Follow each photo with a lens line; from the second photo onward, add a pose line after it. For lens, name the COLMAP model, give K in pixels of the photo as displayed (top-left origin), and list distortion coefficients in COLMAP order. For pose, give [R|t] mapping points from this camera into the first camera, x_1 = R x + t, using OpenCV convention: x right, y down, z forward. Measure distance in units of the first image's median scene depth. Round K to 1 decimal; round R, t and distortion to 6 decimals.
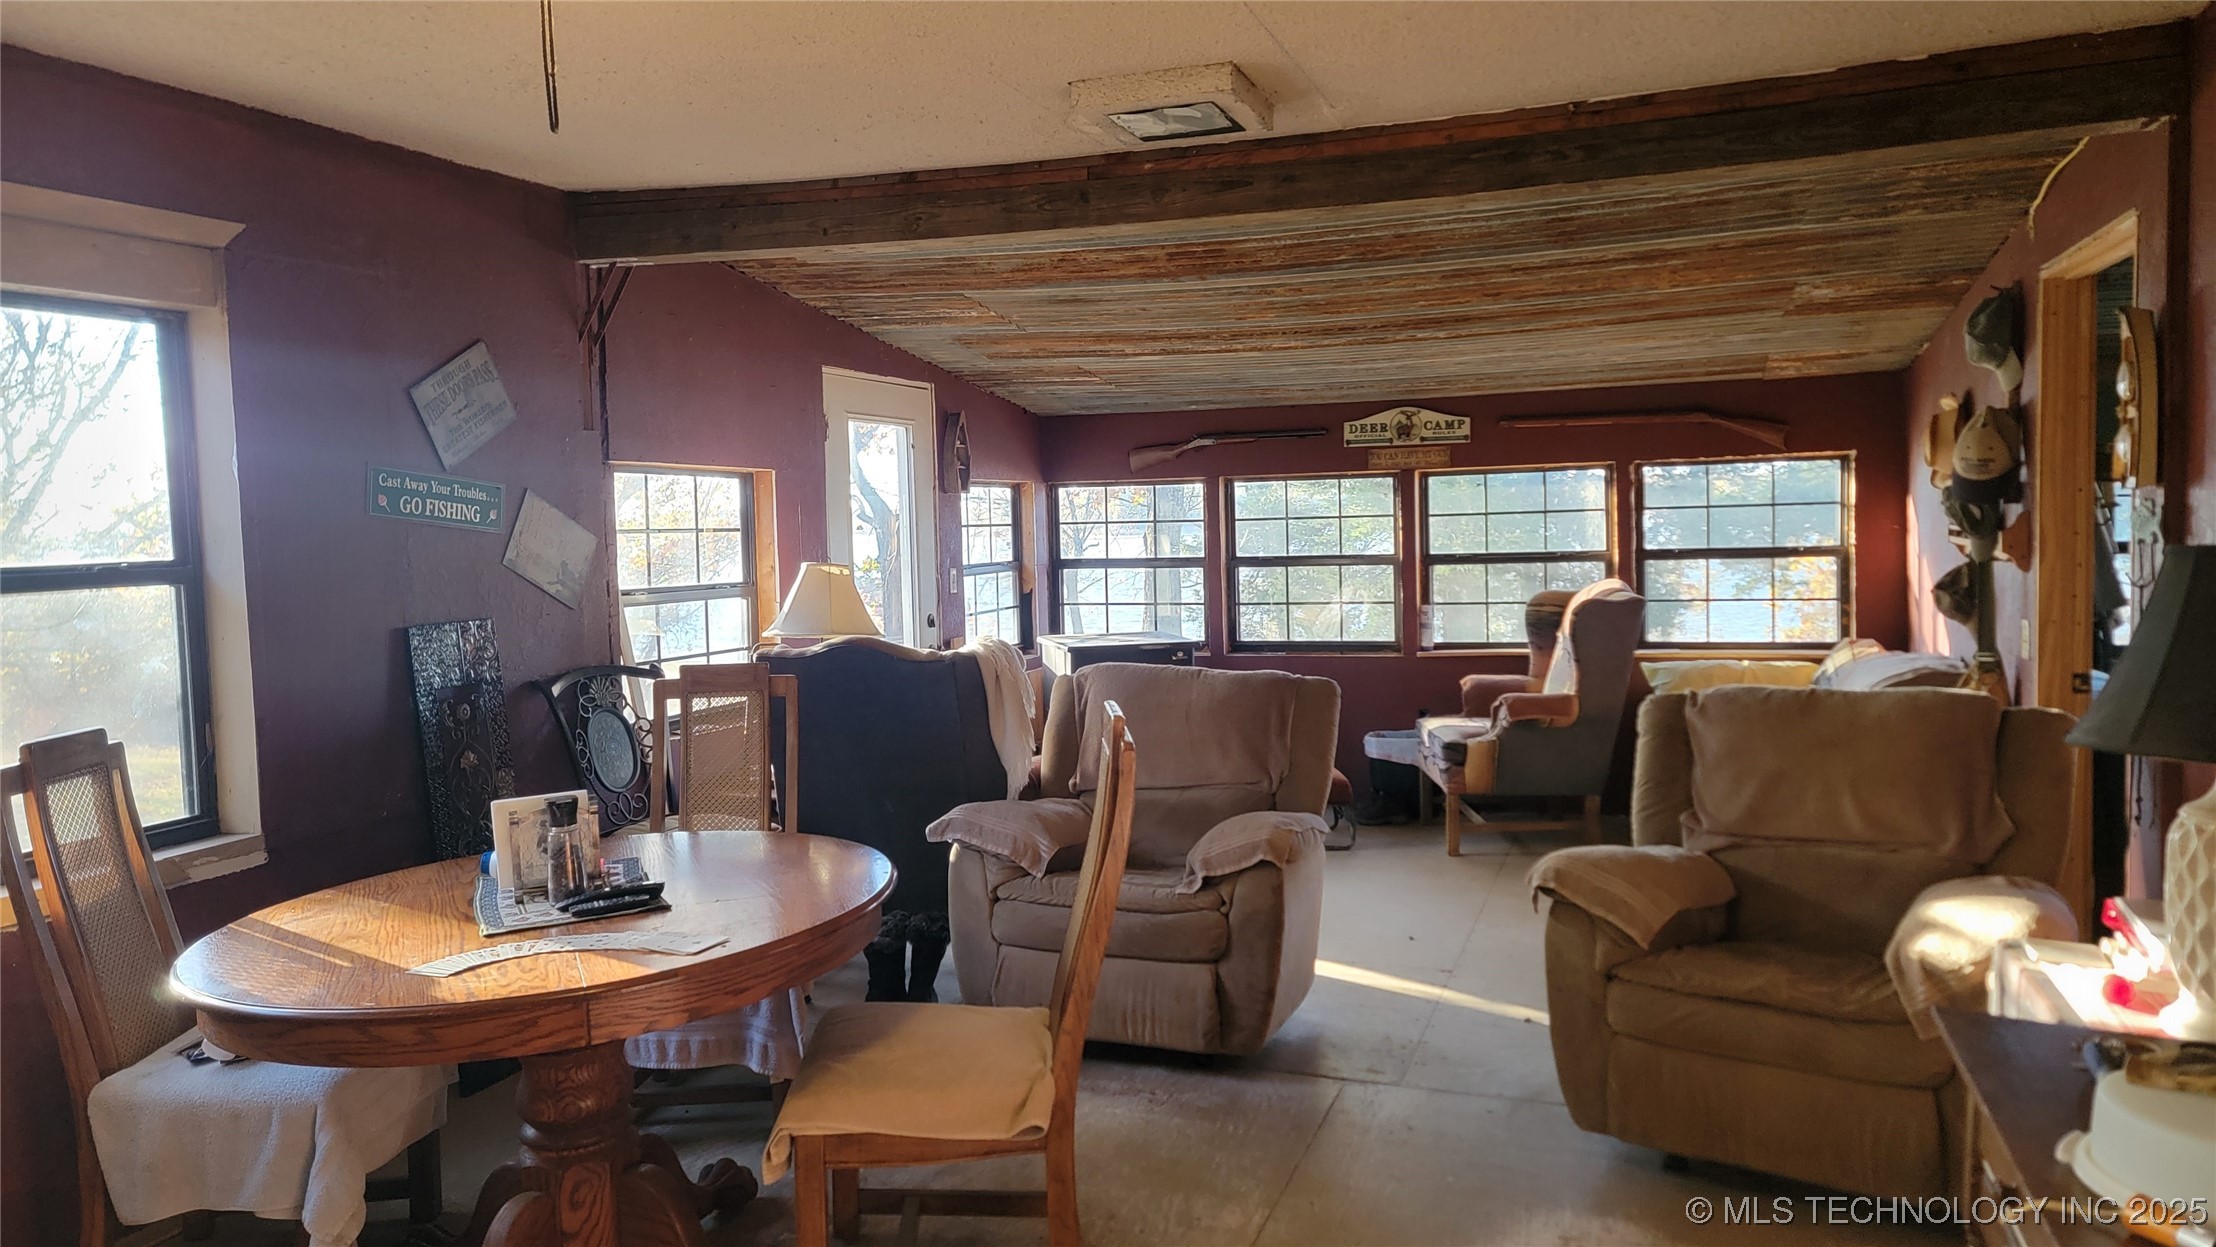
lens RADIAL K [[1485.6, 0, 1108.0], [0, 1485.6, 623.5], [0, 0, 1]] dist [0.069122, 0.000788]
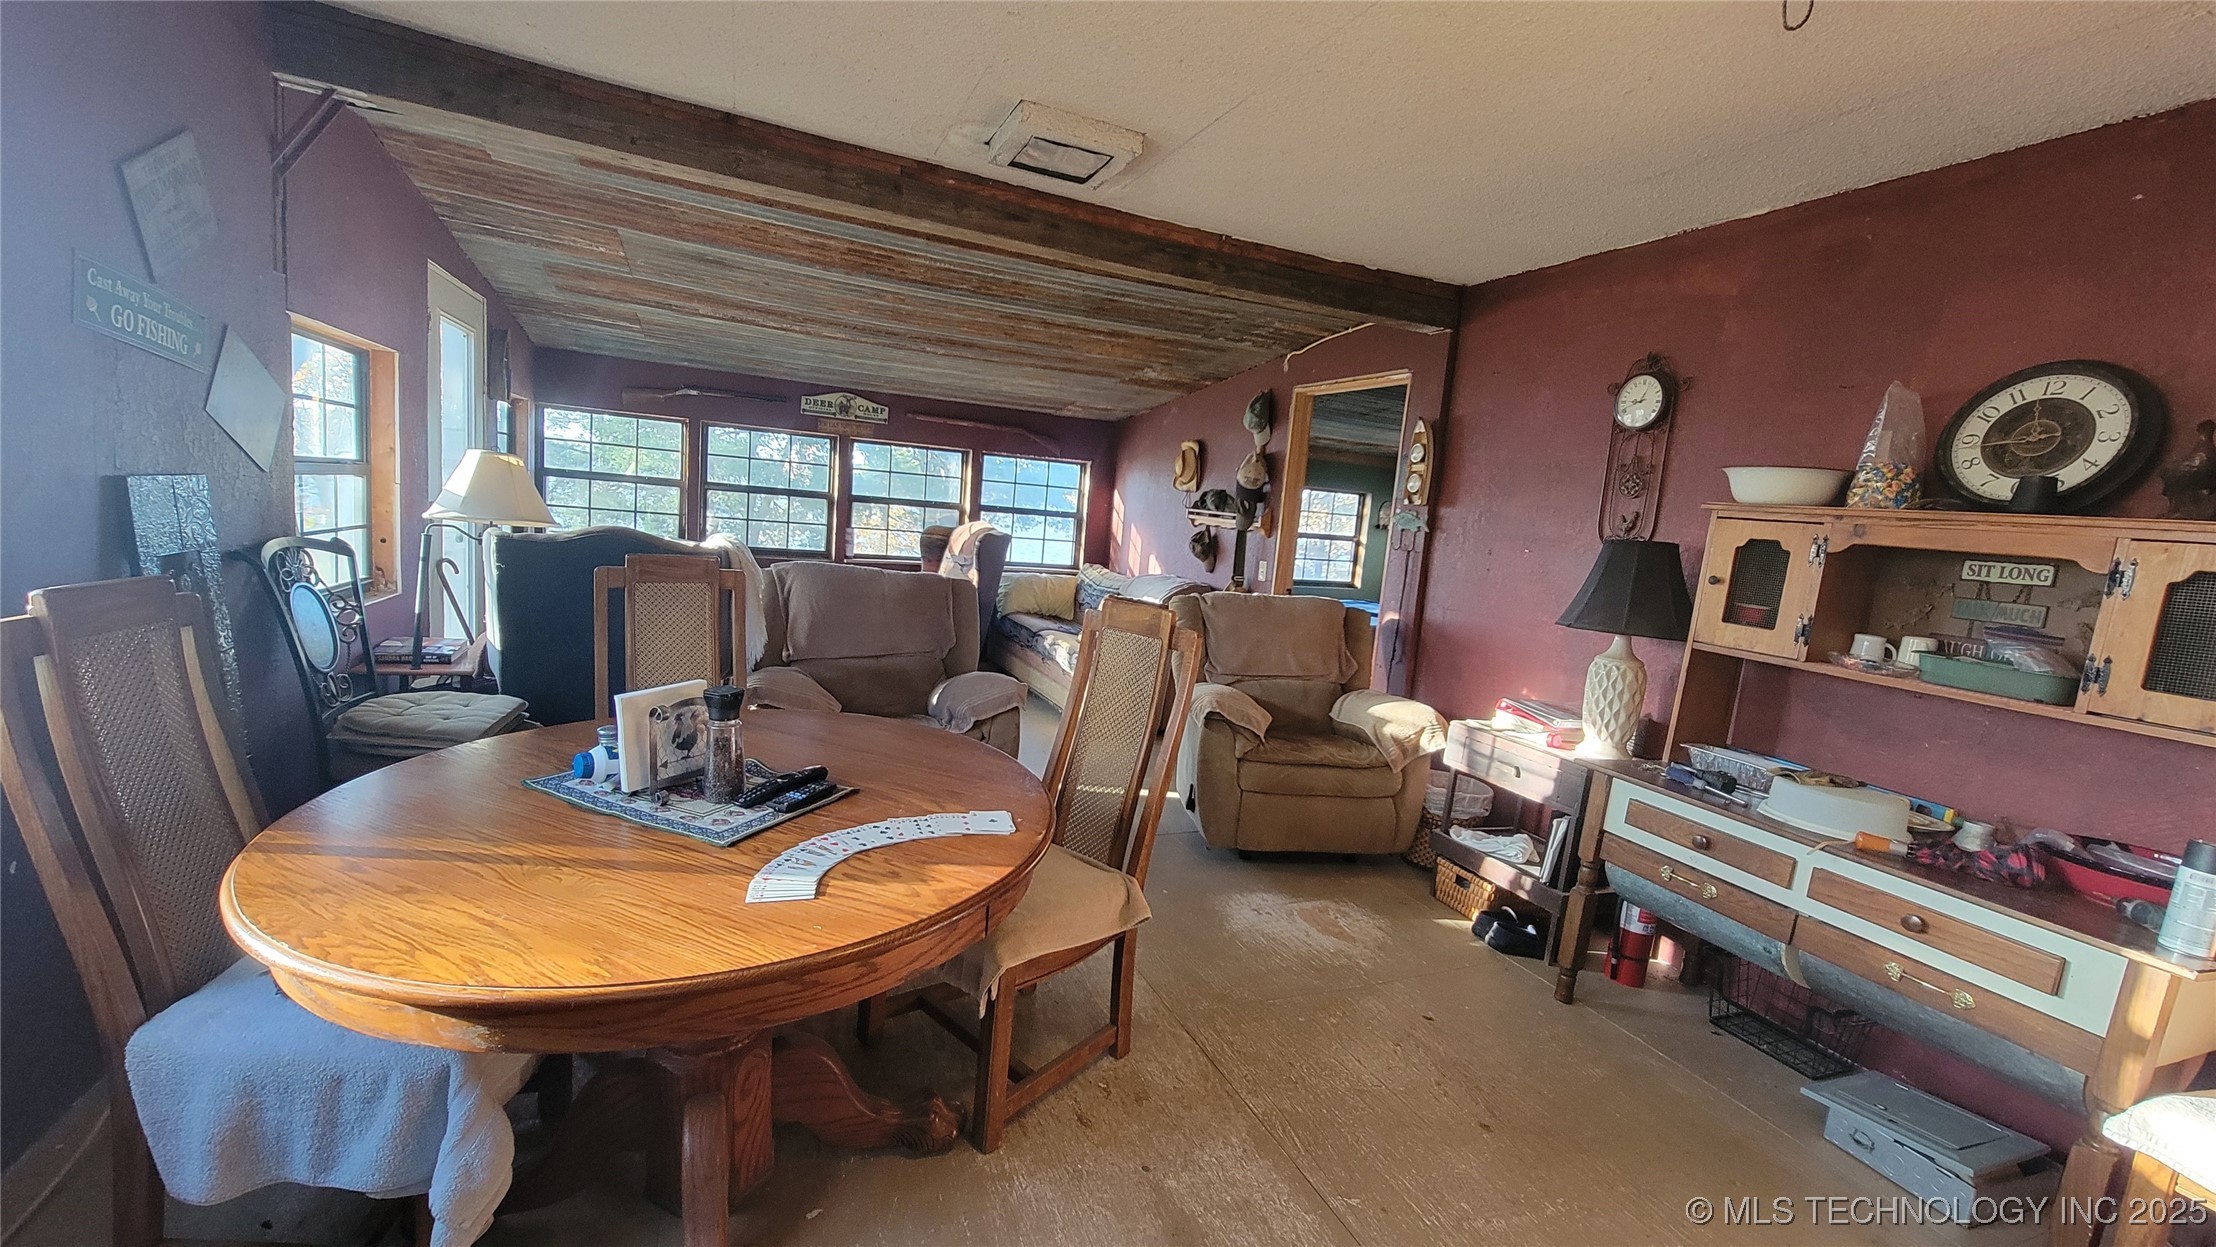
lens RADIAL K [[892.4, 0, 1108.0], [0, 892.4, 623.5], [0, 0, 1]] dist [0.000518, 0.000302]
pose [[0.736051, 0.000725, 0.676926, -0.281634], [-0.060500, 0.996068, 0.064718, 0.012488], [-0.674217, -0.088589, 0.733200, 0.215658]]
